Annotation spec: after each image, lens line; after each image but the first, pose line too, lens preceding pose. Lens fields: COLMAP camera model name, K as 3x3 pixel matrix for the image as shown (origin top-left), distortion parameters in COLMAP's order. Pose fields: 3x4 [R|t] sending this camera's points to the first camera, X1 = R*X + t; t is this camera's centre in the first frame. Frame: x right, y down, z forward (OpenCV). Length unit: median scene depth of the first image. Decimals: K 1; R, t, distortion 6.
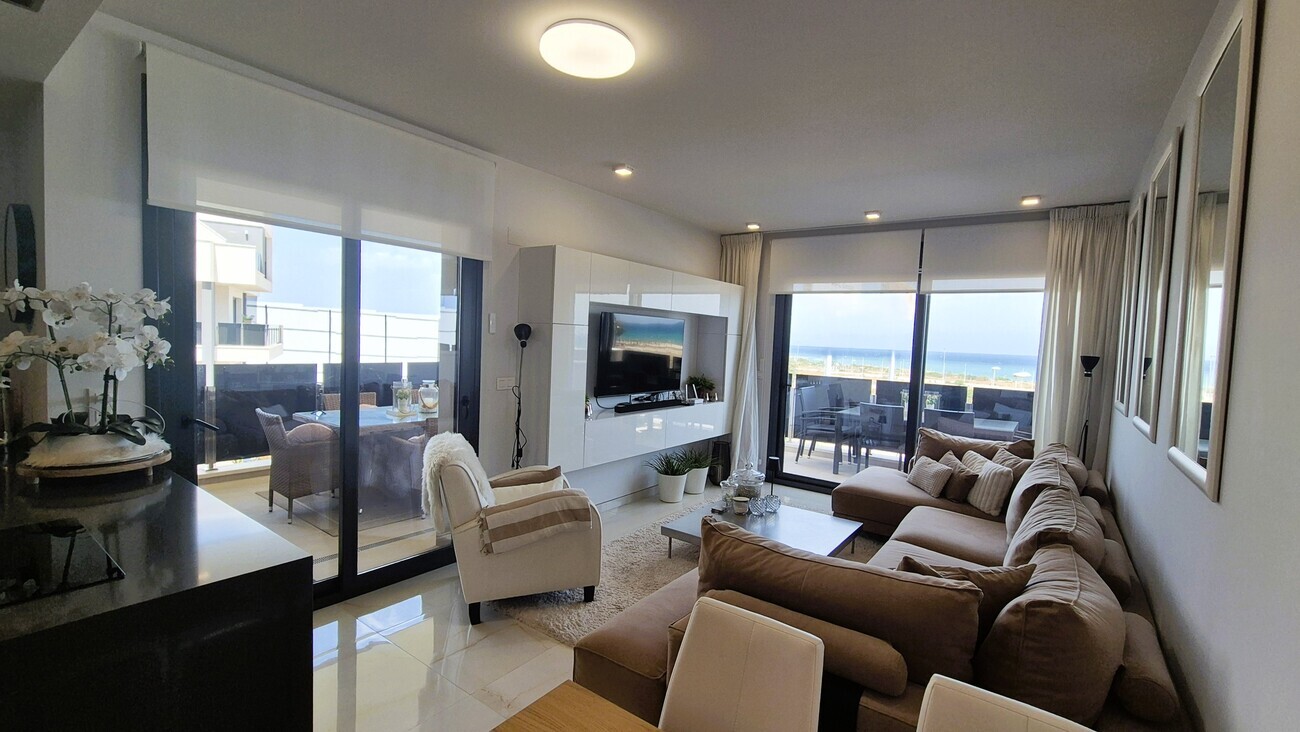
lens RADIAL K [[537.8, 0, 648.0], [0, 537.8, 368.7], [0, 0, 1]] dist [-0.001894, 0.000749]
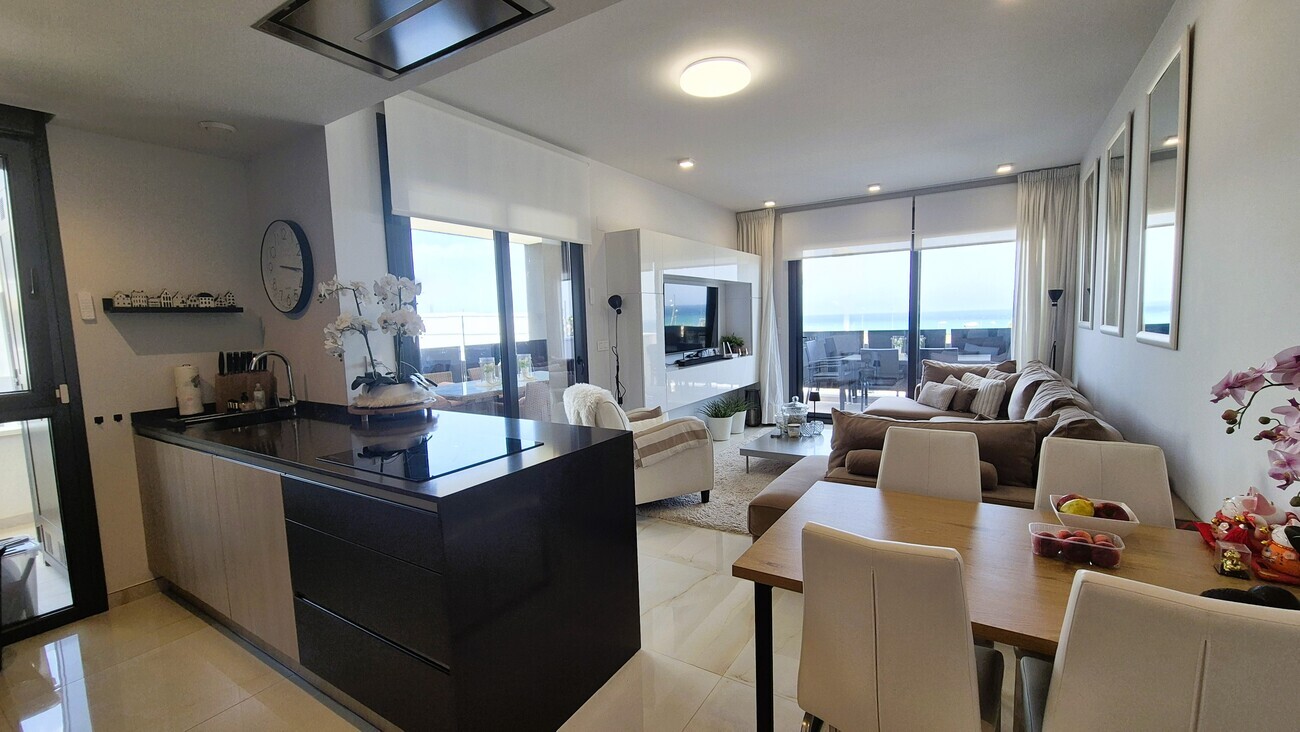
lens RADIAL K [[537.8, 0, 645.4], [0, 537.8, 366.4], [0, 0, 1]] dist [-0.001894, 0.000749]
pose [[0.994847, -0.079904, 0.062404, -0.214359], [0.077832, 0.996354, 0.034952, 0.034364], [-0.064969, -0.029915, 0.997439, -0.190693]]
